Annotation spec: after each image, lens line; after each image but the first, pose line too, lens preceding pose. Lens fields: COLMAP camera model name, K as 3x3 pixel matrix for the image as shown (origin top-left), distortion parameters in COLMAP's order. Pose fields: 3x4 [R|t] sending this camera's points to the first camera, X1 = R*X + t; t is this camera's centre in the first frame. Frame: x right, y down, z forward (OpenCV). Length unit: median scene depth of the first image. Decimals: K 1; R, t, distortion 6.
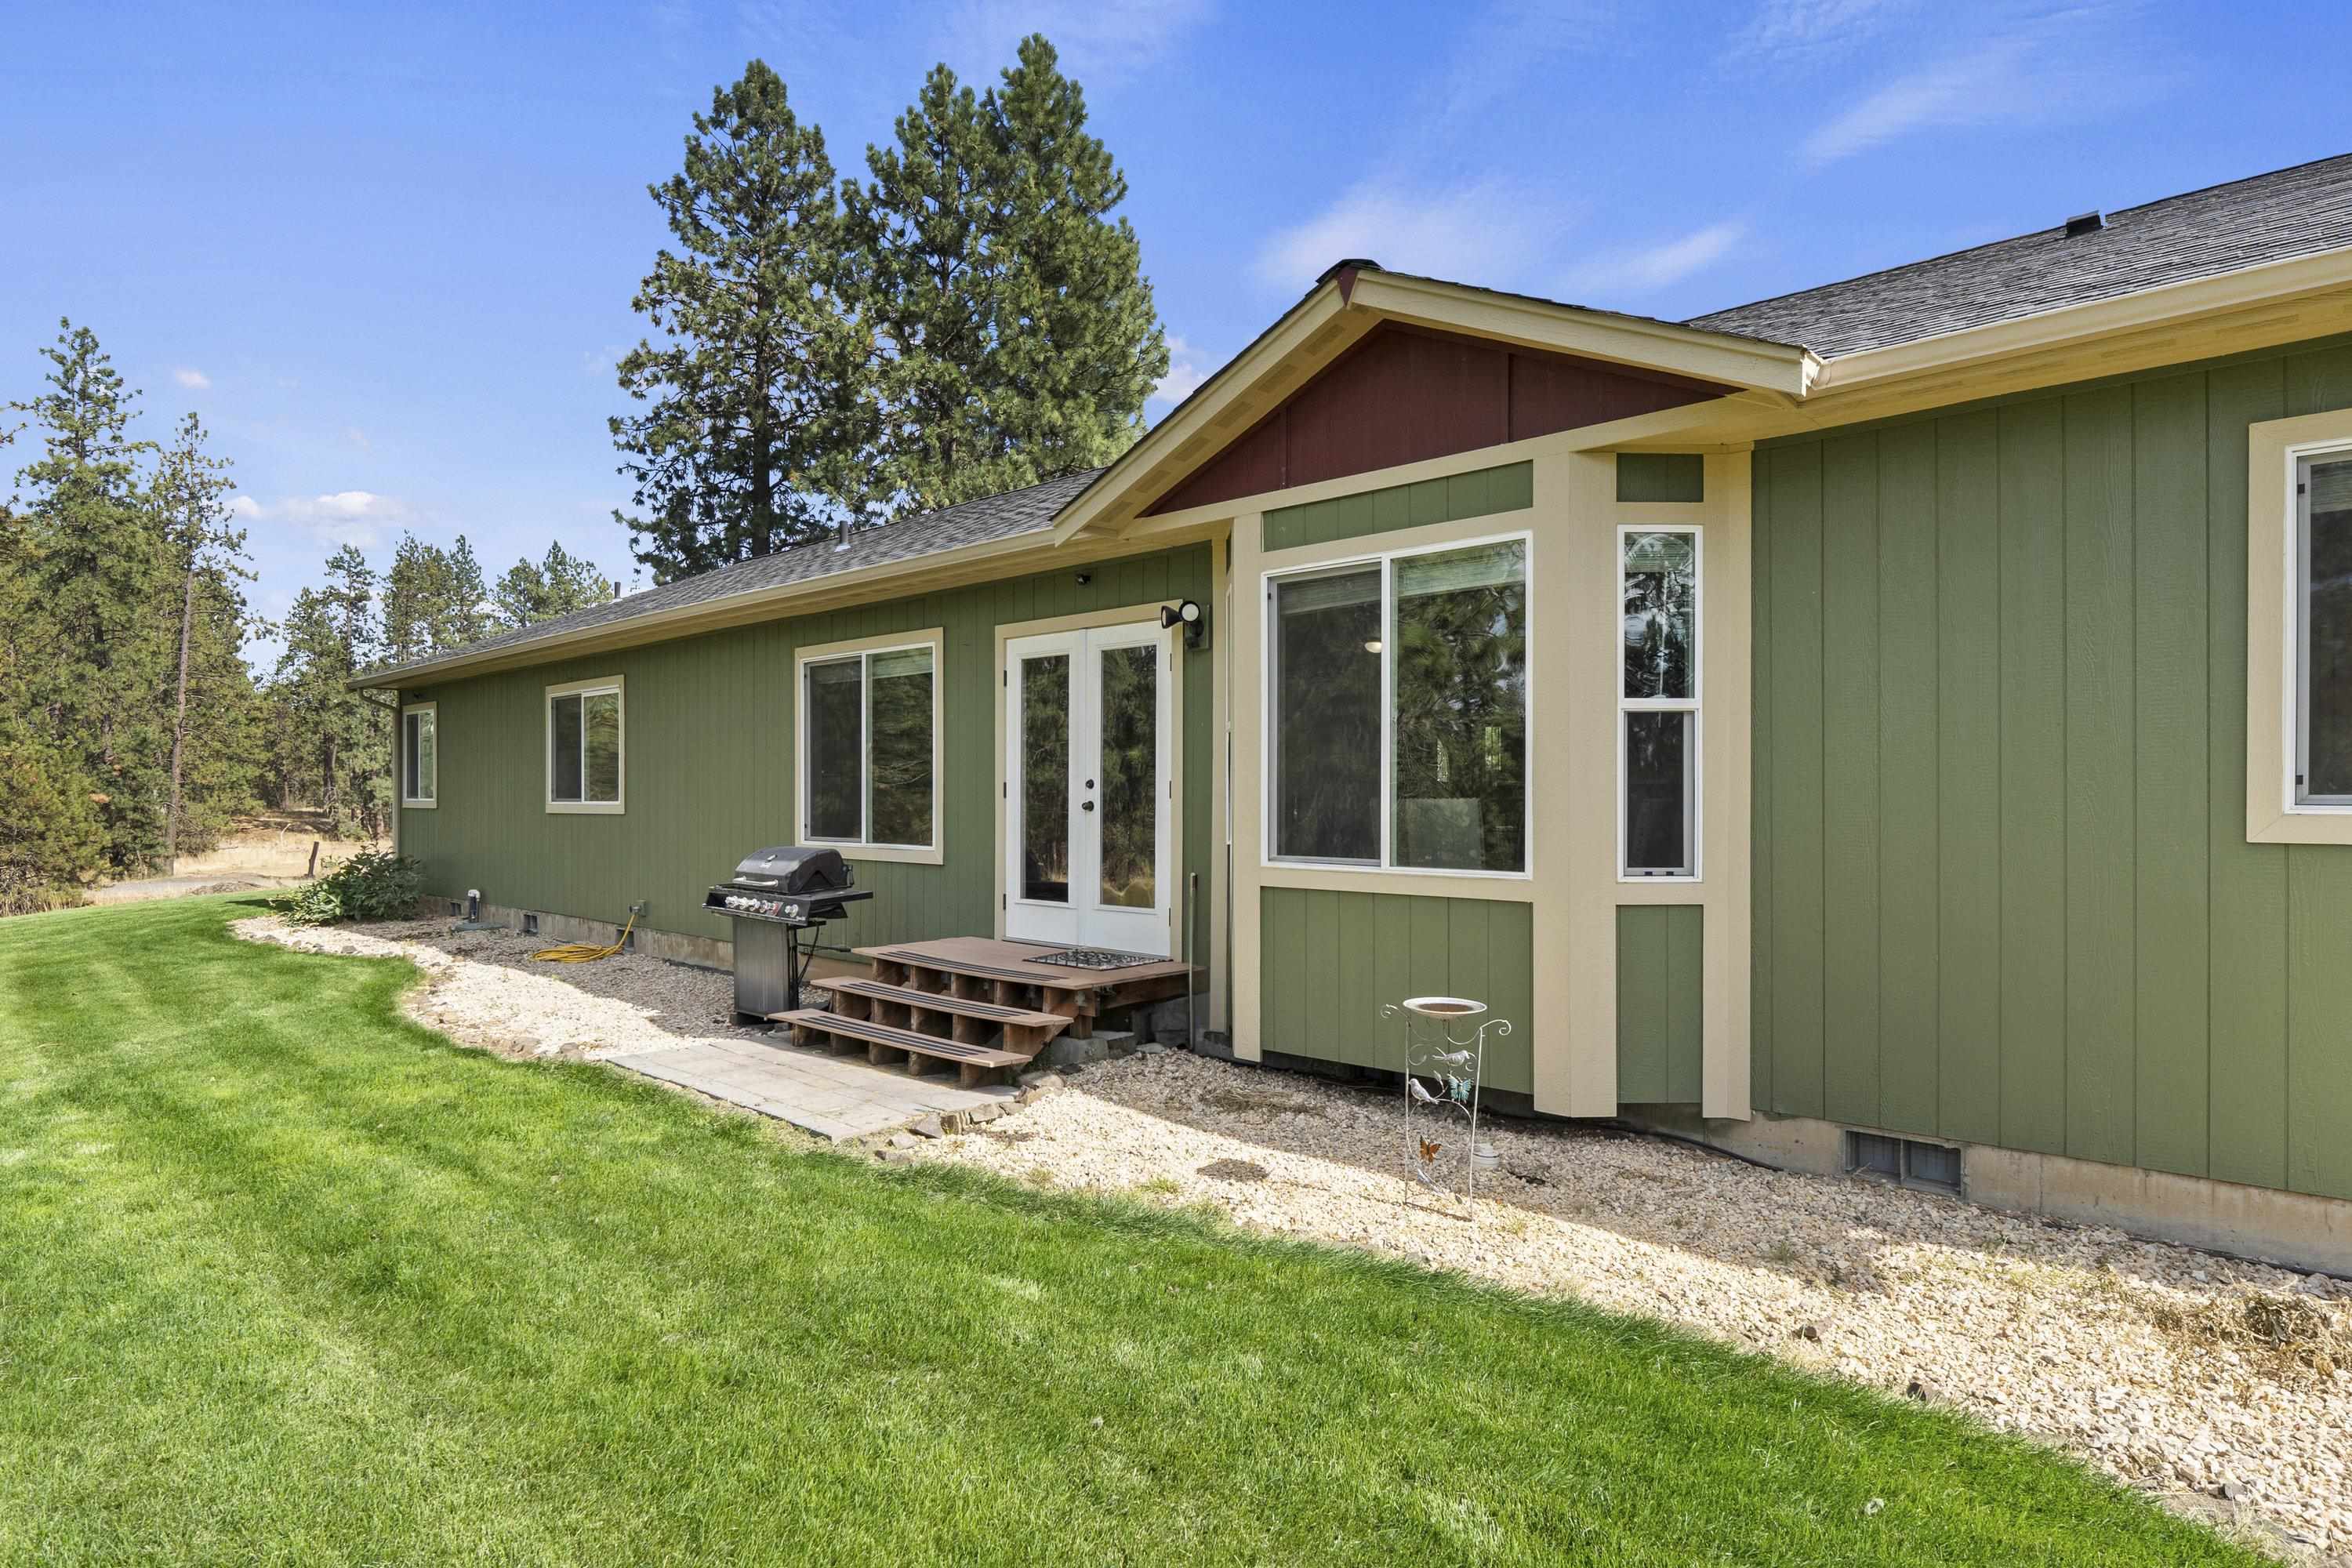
lens RADIAL K [[1272.7, 0, 1184.5], [0, 1272.7, 795.3], [0, 0, 1]] dist [-0.010481, -0.000398]
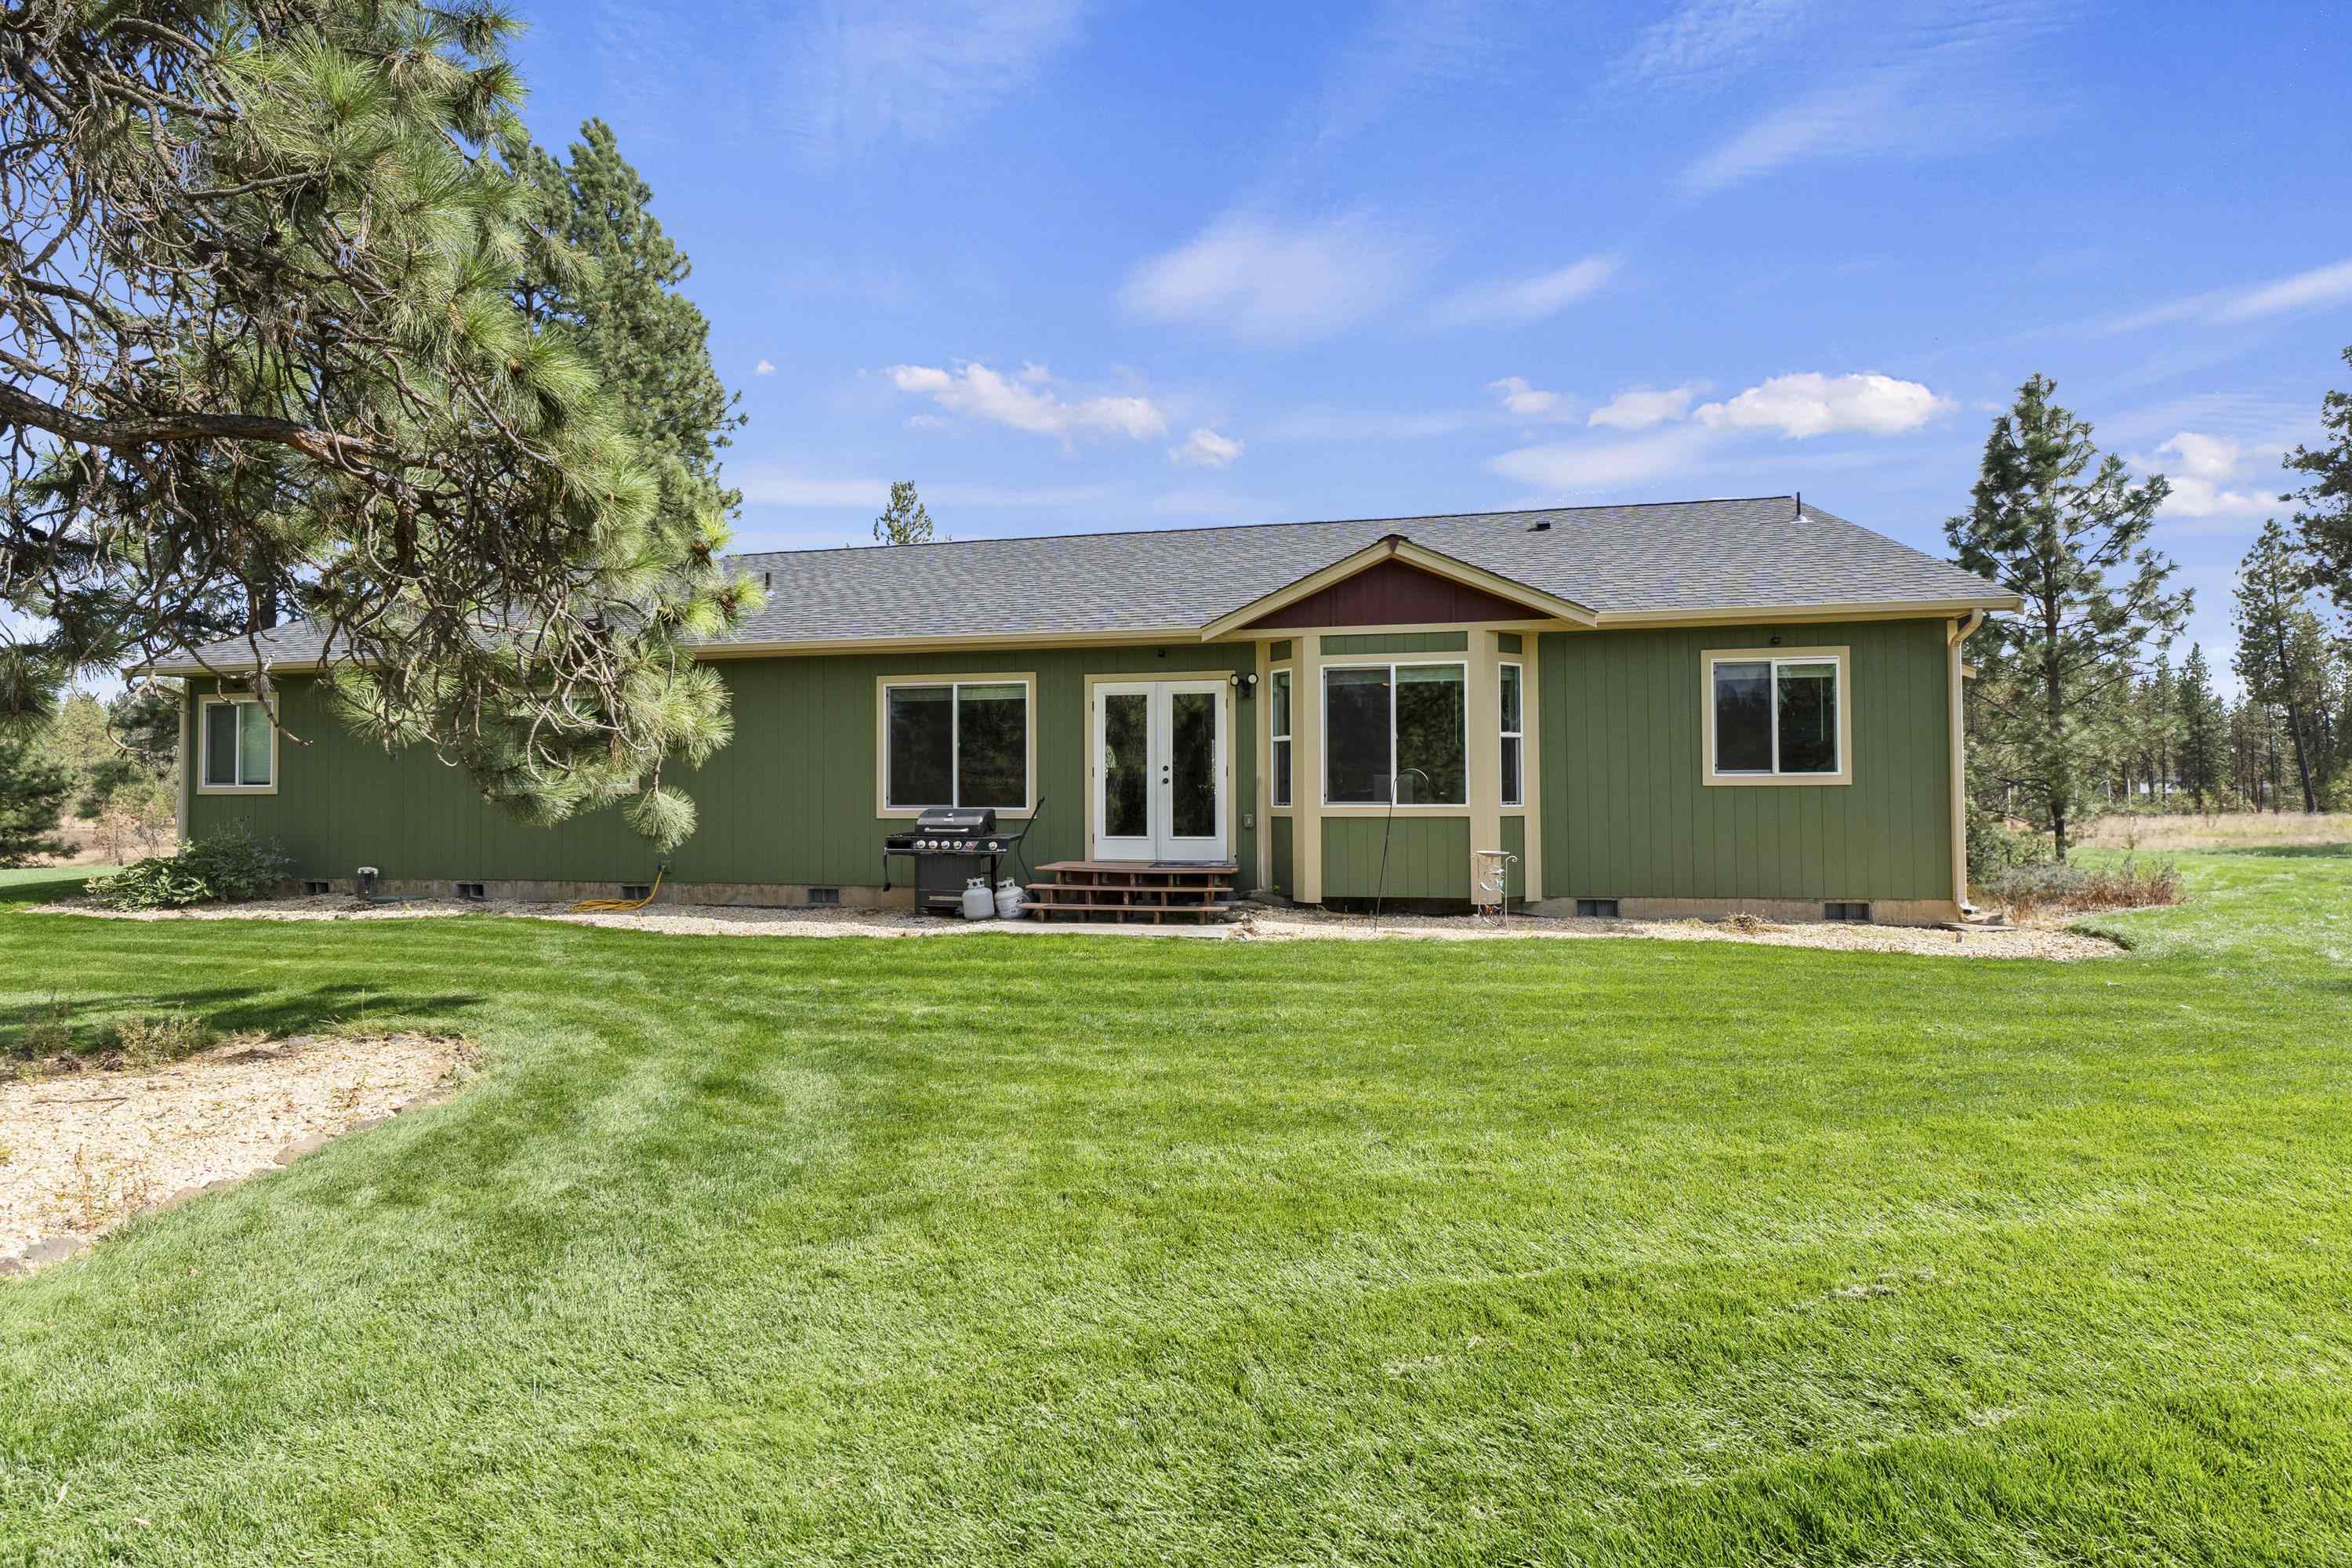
lens RADIAL K [[1076.4, 0, 1160.0], [0, 1076.4, 771.5], [0, 0, 1]] dist [0.003395, 0.000124]
pose [[0.858432, 0.004978, 0.512904, -0.764163], [0.004978, 0.999825, -0.018035, 0.020384], [-0.512904, 0.018035, 0.858257, -0.264336]]
